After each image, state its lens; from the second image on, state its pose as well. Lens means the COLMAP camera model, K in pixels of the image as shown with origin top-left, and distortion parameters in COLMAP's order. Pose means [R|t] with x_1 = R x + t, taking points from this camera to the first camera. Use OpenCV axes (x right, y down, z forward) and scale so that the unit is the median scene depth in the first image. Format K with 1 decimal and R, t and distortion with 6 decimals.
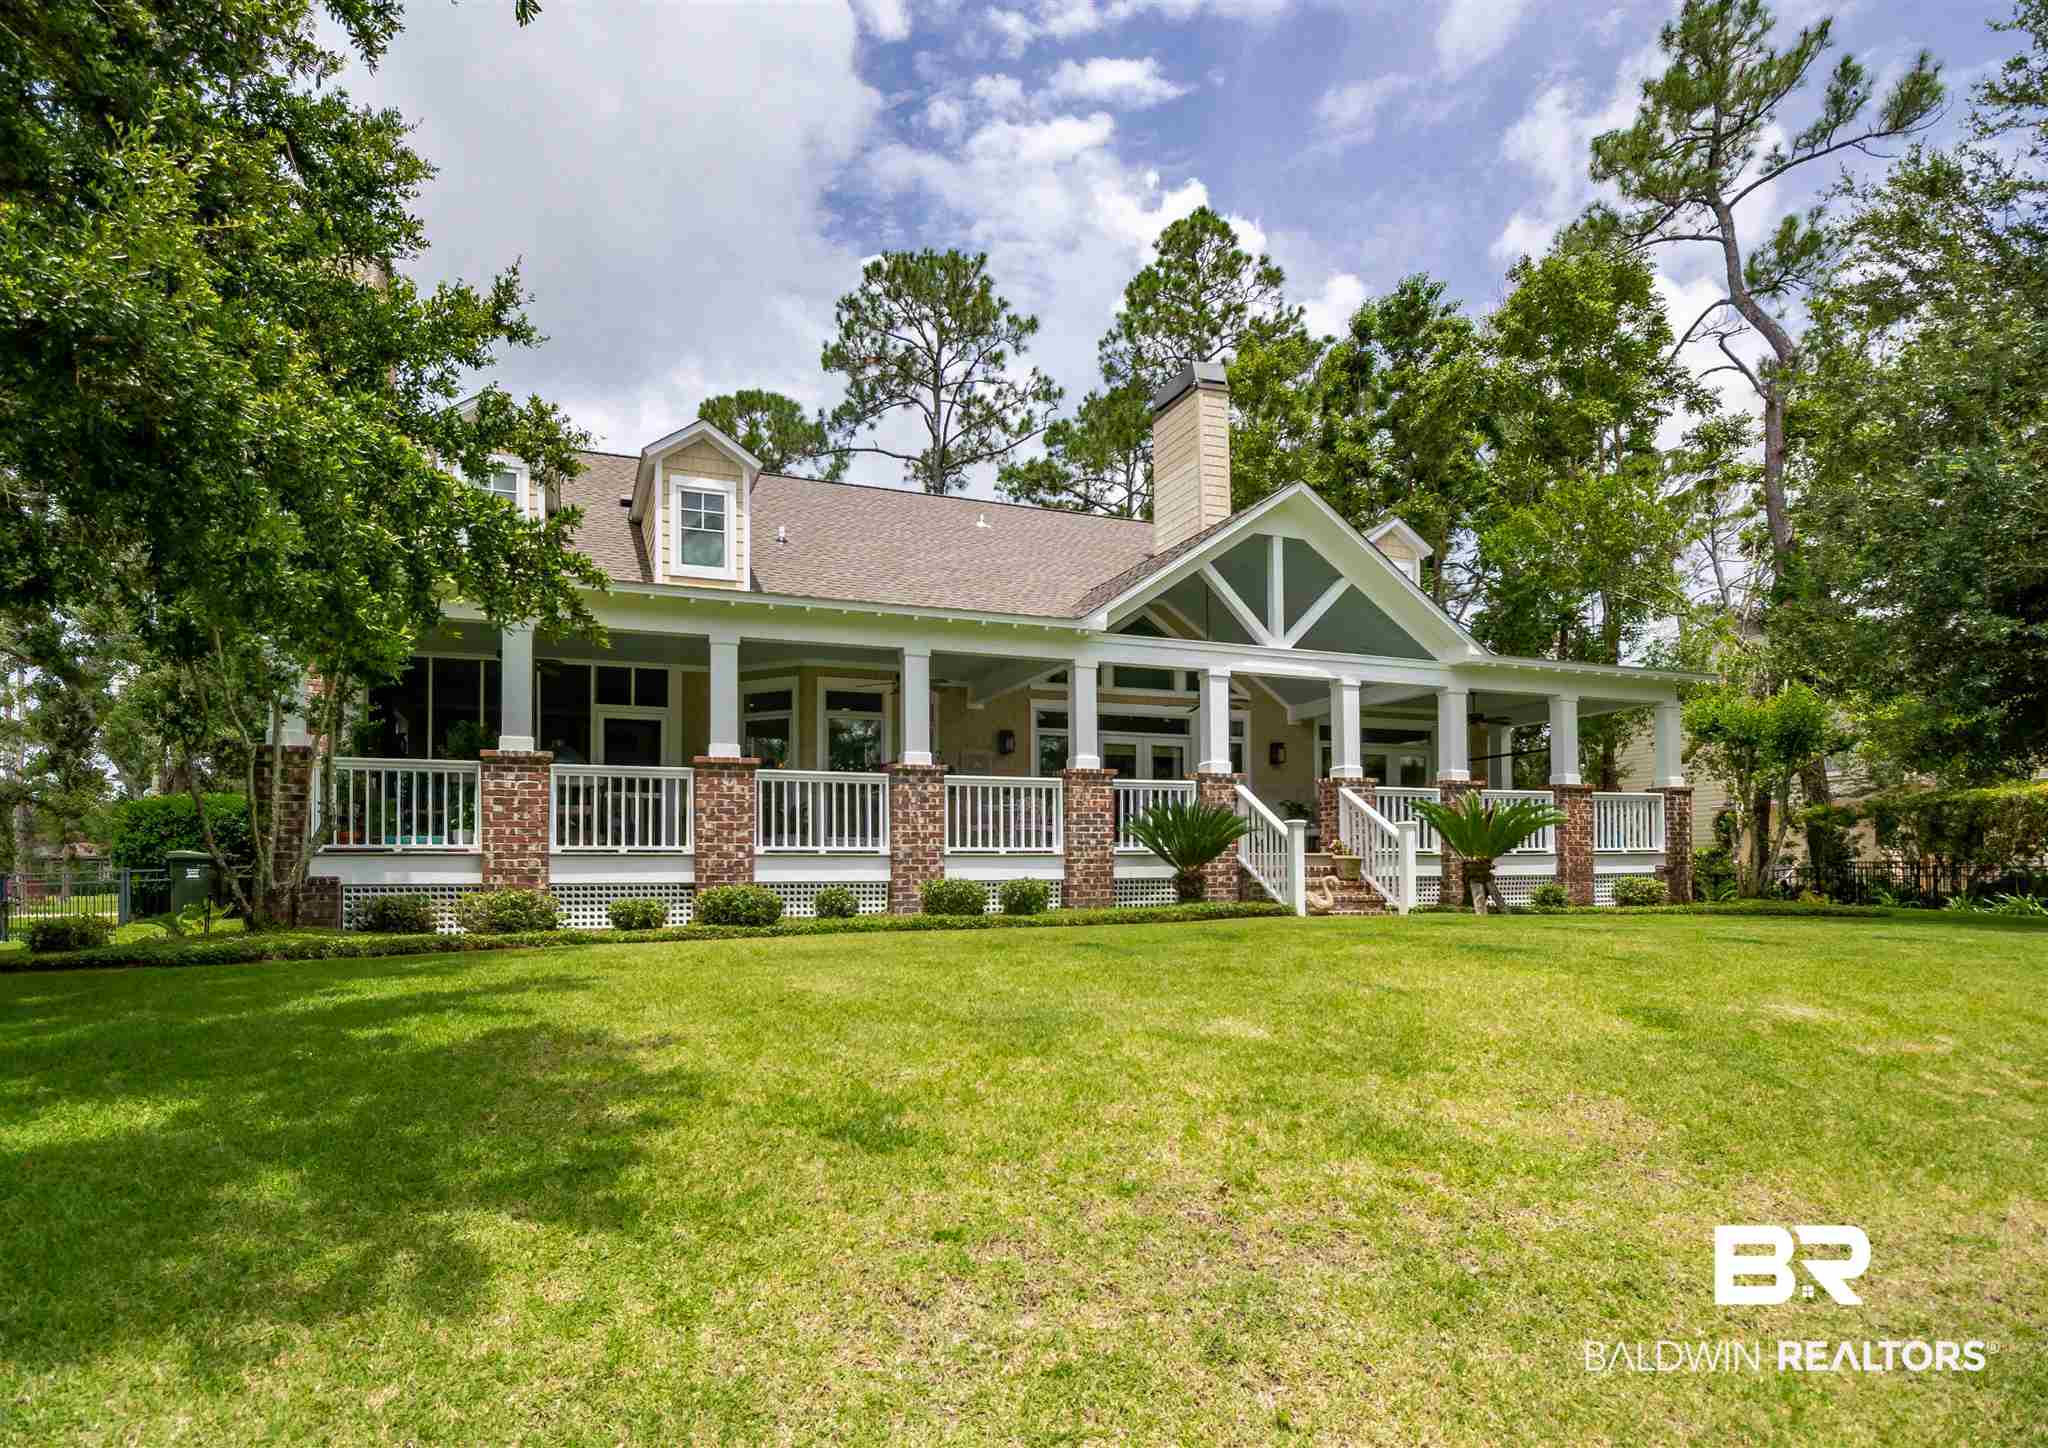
lens RADIAL K [[1003.1, 0, 1025.0], [0, 1003.1, 722.6], [0, 0, 1]] dist [0.000221, -0.000070]
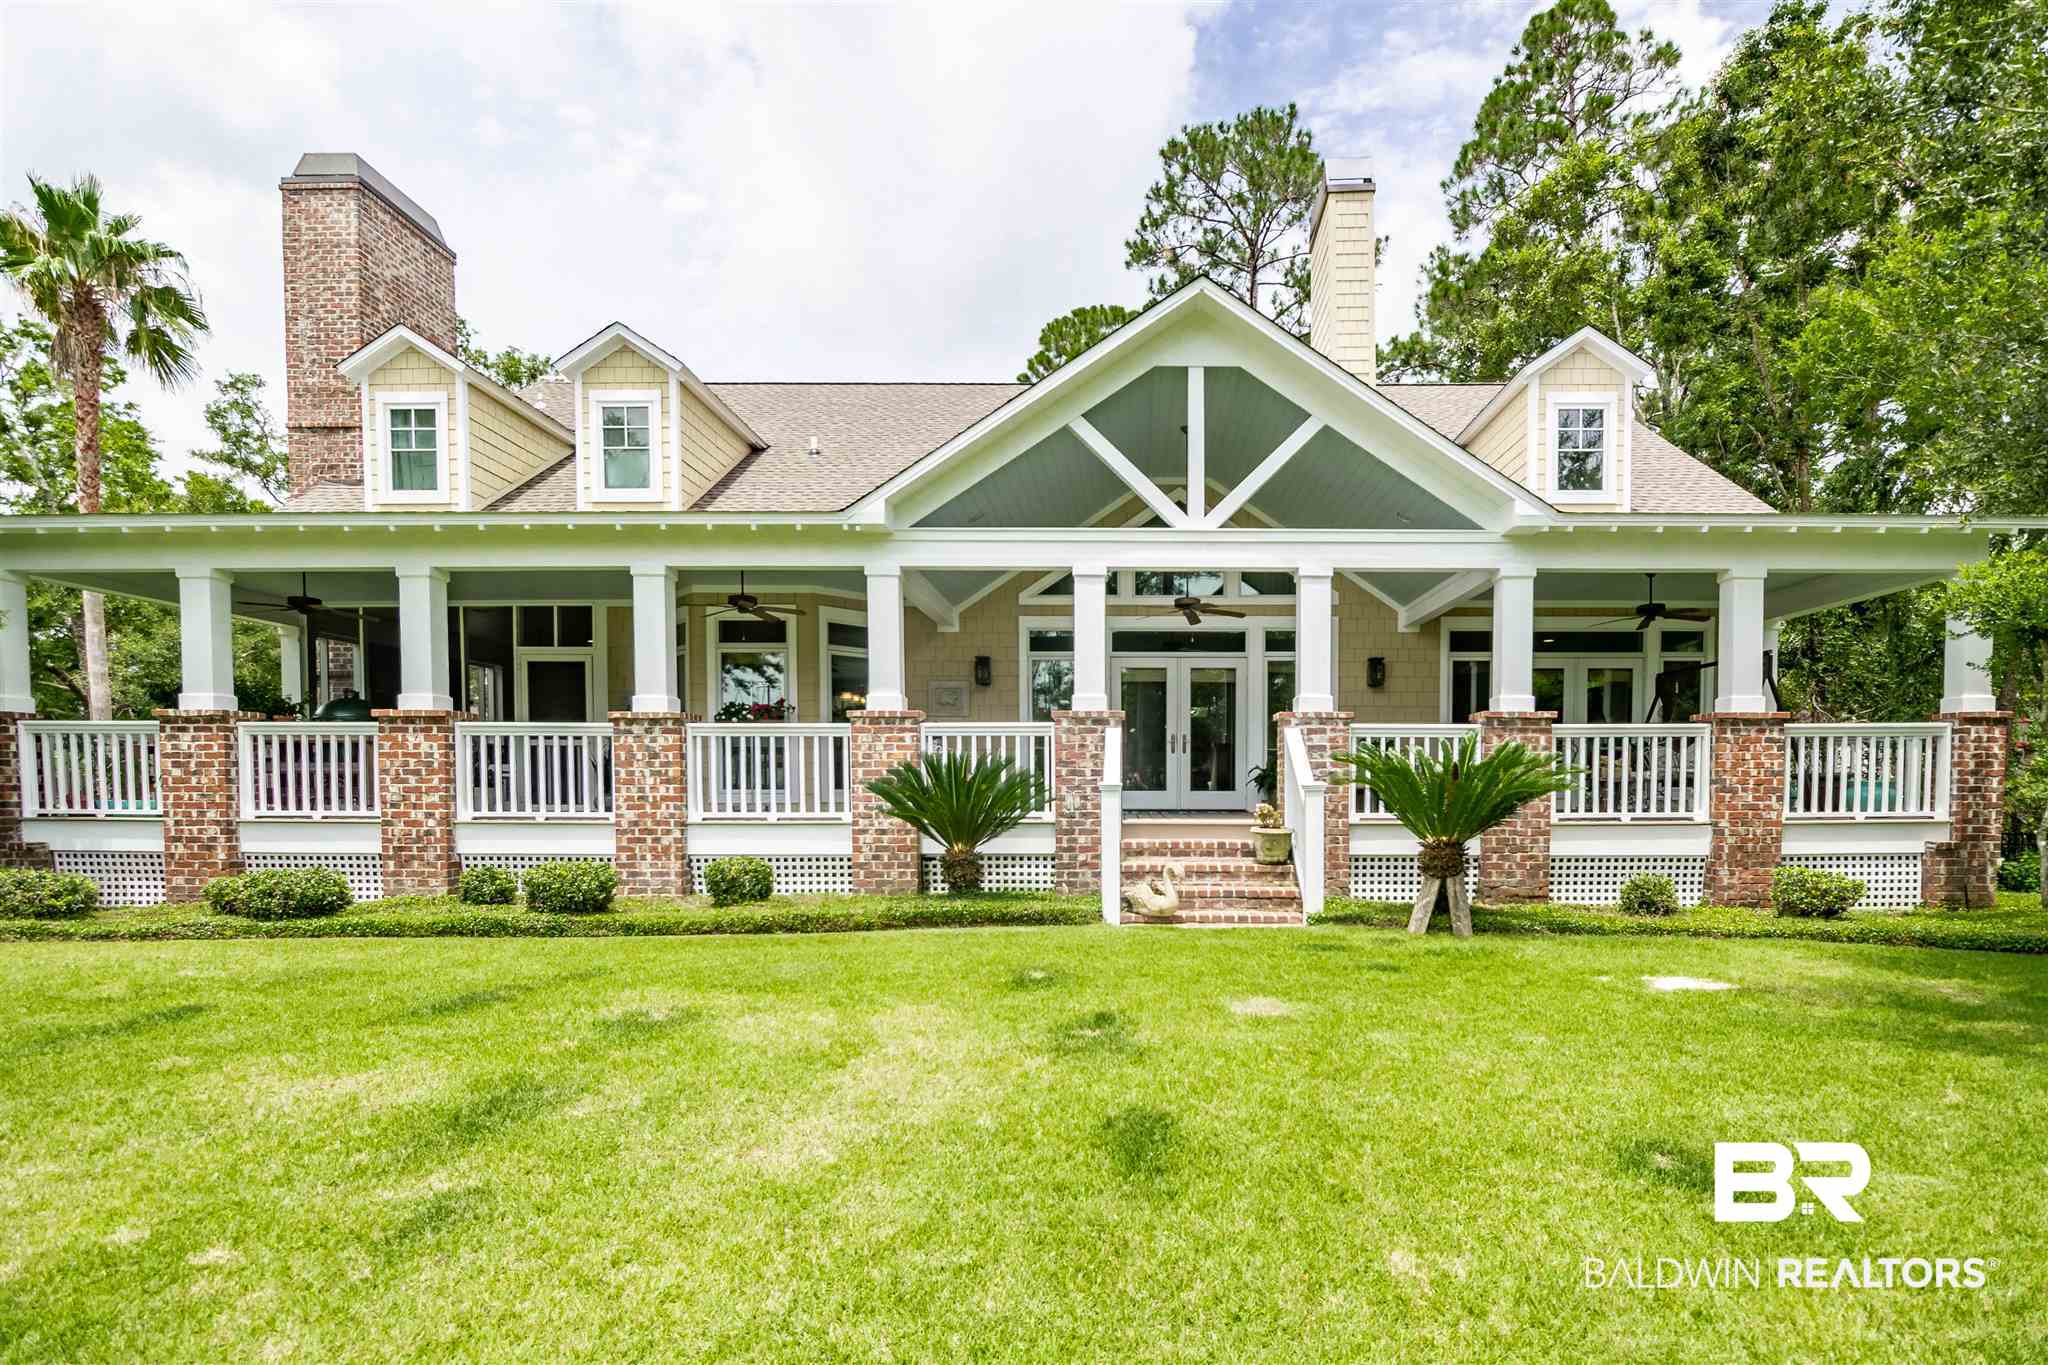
lens RADIAL K [[1026.9, 0, 1049.1], [0, 1026.9, 721.9], [0, 0, 1]] dist [-0.000997, -0.004058]
pose [[0.940251, -0.015429, -0.340133, 0.439574], [0.041684, 0.996674, 0.070018, 0.005632], [0.337922, -0.080012, 0.937767, 0.311623]]
